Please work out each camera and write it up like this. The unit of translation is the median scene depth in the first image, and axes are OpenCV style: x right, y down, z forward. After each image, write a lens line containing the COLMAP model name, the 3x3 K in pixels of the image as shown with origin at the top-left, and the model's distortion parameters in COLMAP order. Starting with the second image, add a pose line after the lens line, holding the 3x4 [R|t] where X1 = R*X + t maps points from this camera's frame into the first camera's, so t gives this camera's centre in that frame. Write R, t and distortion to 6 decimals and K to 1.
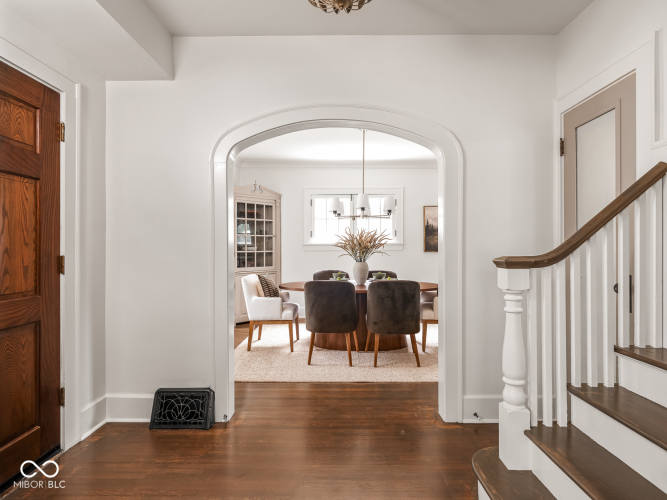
lens RADIAL K [[354.7, 0, 332.8], [0, 354.7, 248.7], [0, 0, 1]] dist [0.001782, -0.004479]
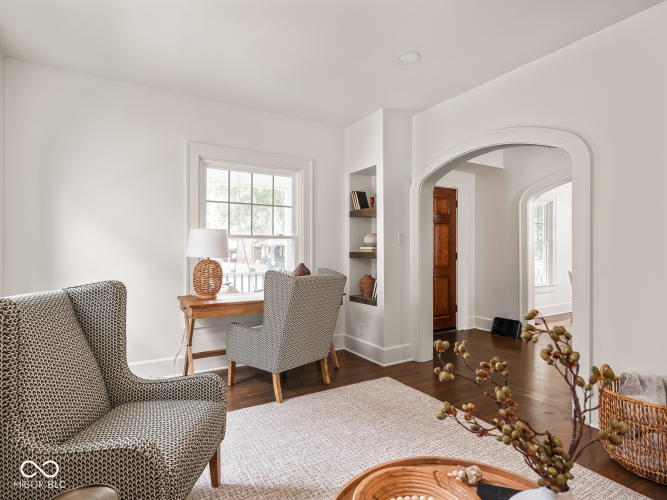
lens RADIAL K [[354.7, 0, 333.0], [0, 354.7, 248.6], [0, 0, 1]] dist [0.001782, -0.004479]
pose [[0.523883, 0.002524, -0.851786, 0.921977], [-0.000276, 0.999996, 0.002793, -0.015083], [0.851790, -0.001228, 0.523882, -1.070172]]
